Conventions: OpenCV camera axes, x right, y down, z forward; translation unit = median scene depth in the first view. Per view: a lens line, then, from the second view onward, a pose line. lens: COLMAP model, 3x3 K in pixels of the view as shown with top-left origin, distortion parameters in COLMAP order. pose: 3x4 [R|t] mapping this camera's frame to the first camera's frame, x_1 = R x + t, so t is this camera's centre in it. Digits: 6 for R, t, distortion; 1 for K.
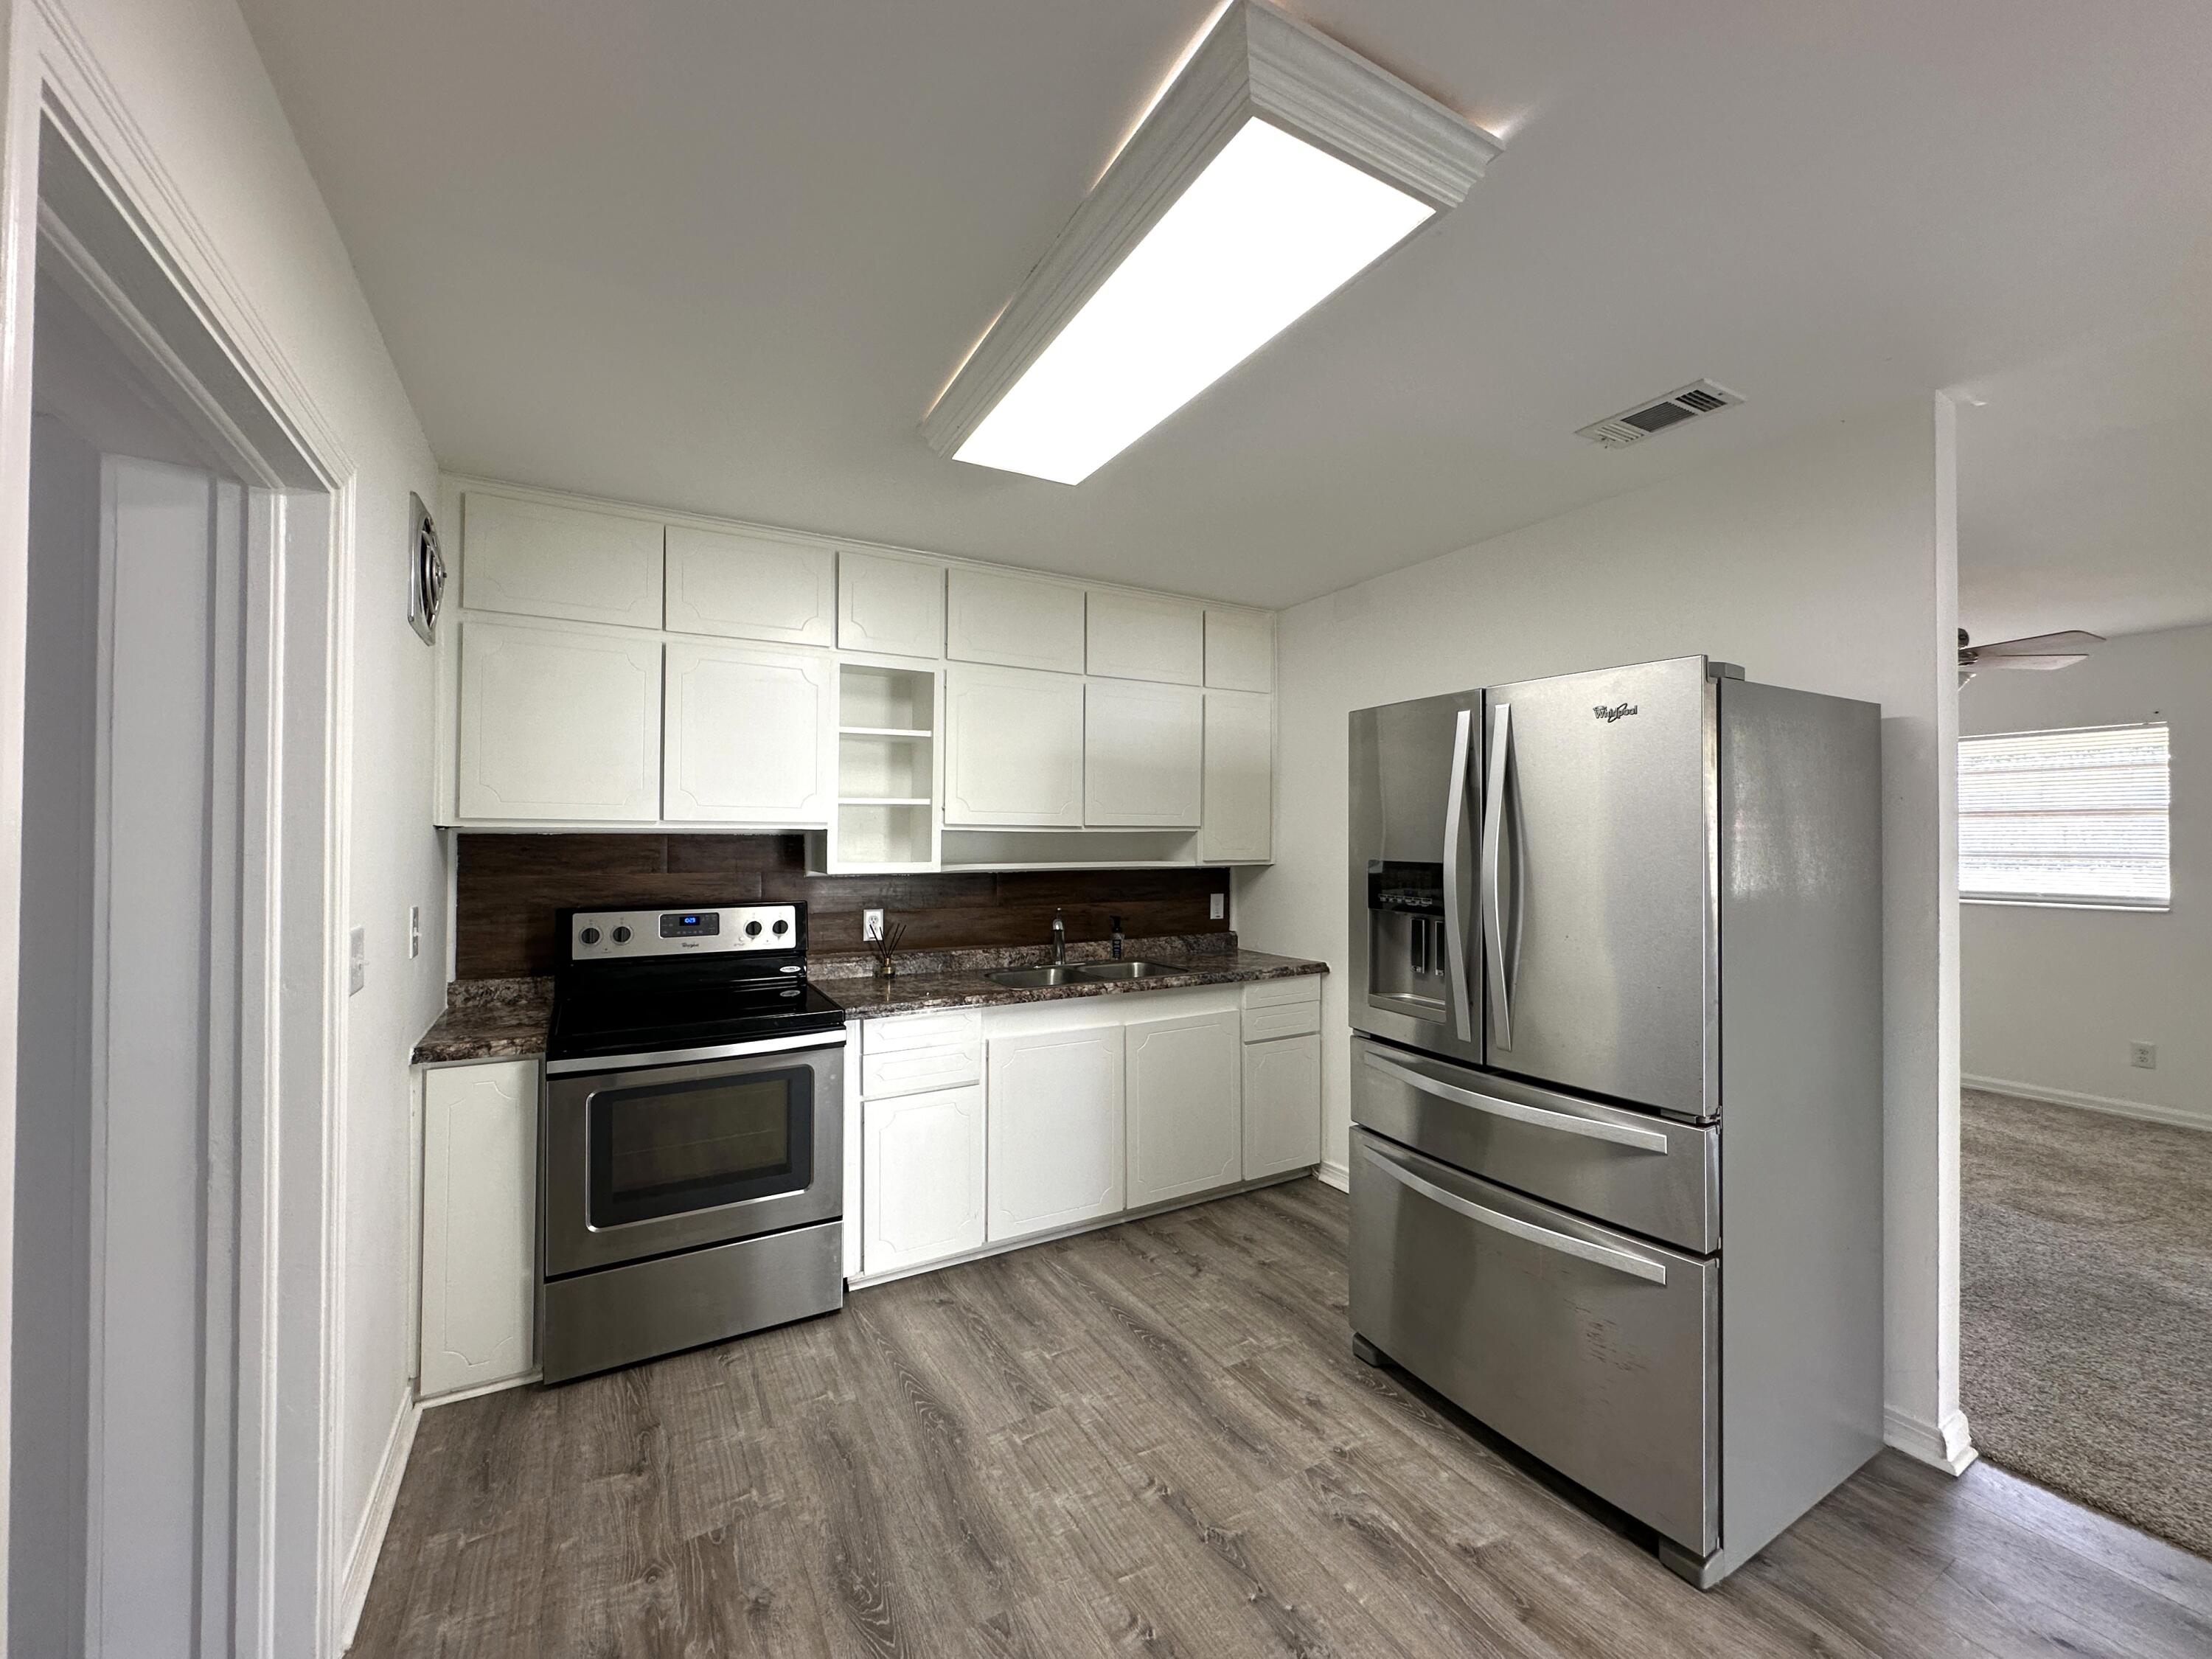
lens RADIAL K [[878.4, 0, 1143.5], [0, 878.4, 830.4], [0, 0, 1]] dist [-0.001911, 0.000323]
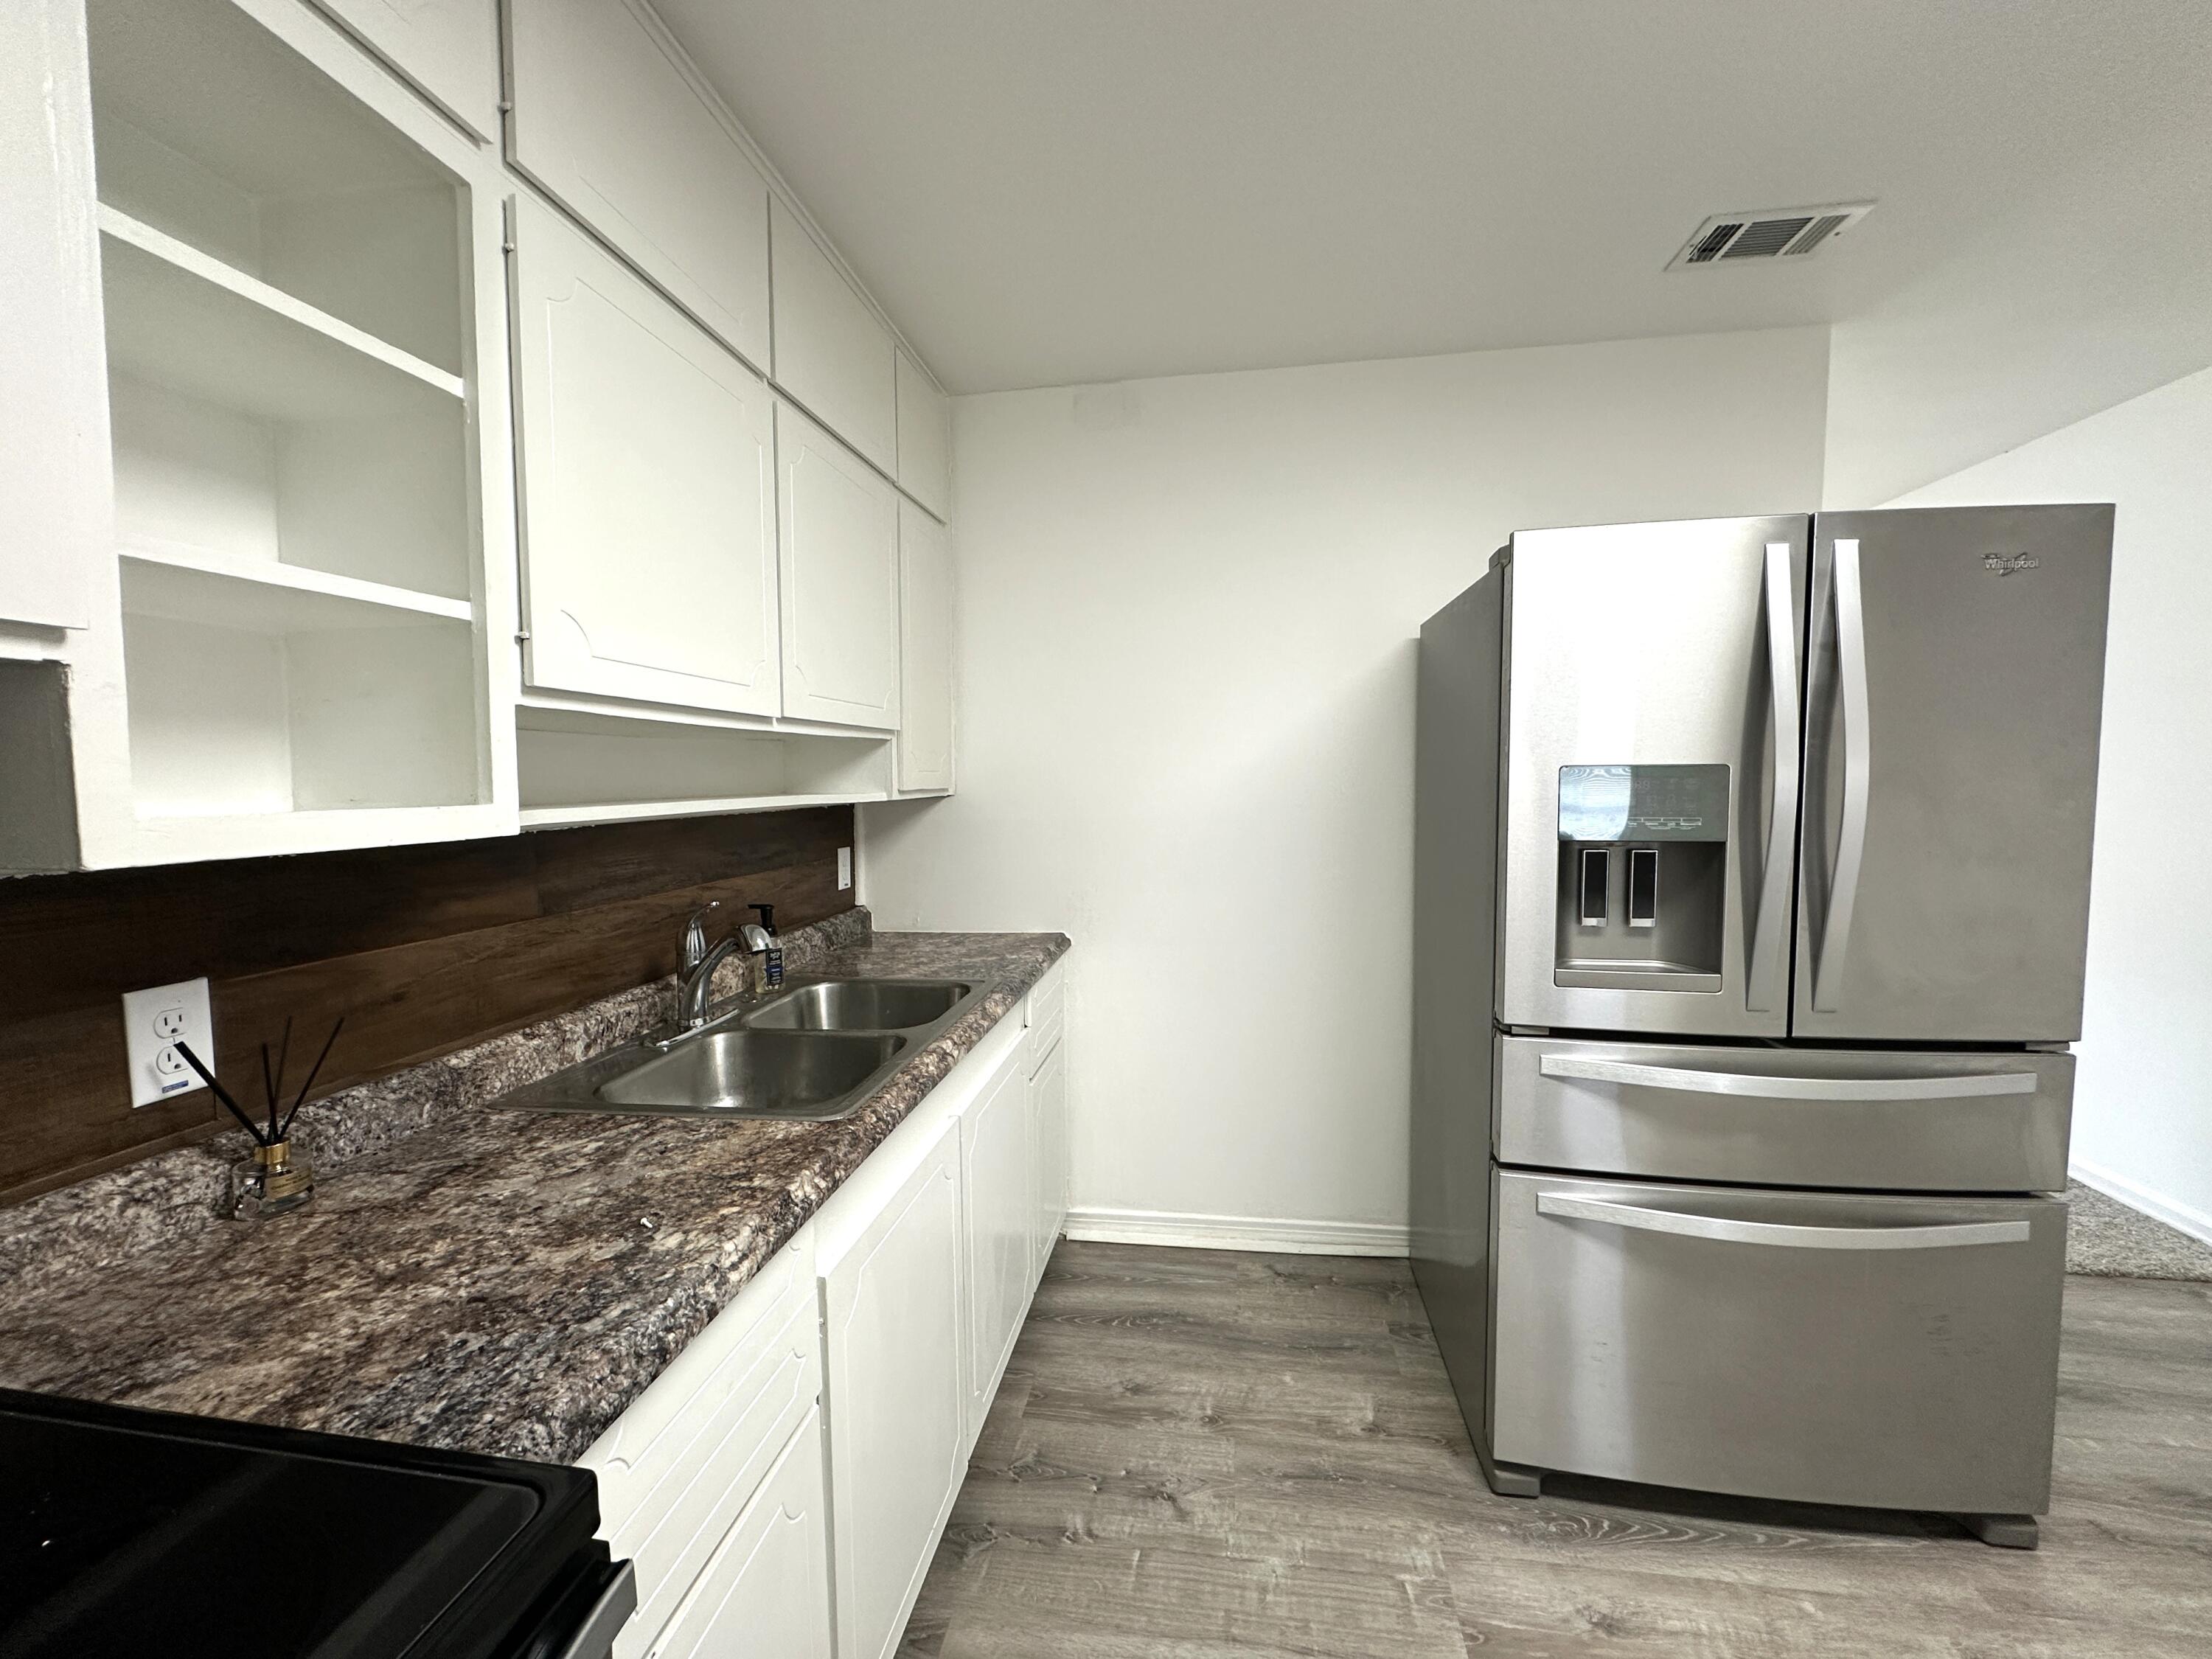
lens RADIAL K [[878.4, 0, 1119.0], [0, 878.4, 830.1], [0, 0, 1]] dist [-0.001911, 0.000323]
pose [[0.646512, -0.056985, 0.760773, -0.456641], [0.005210, 0.997513, 0.070290, 0.033503], [-0.762886, -0.041480, 0.645201, 0.838708]]
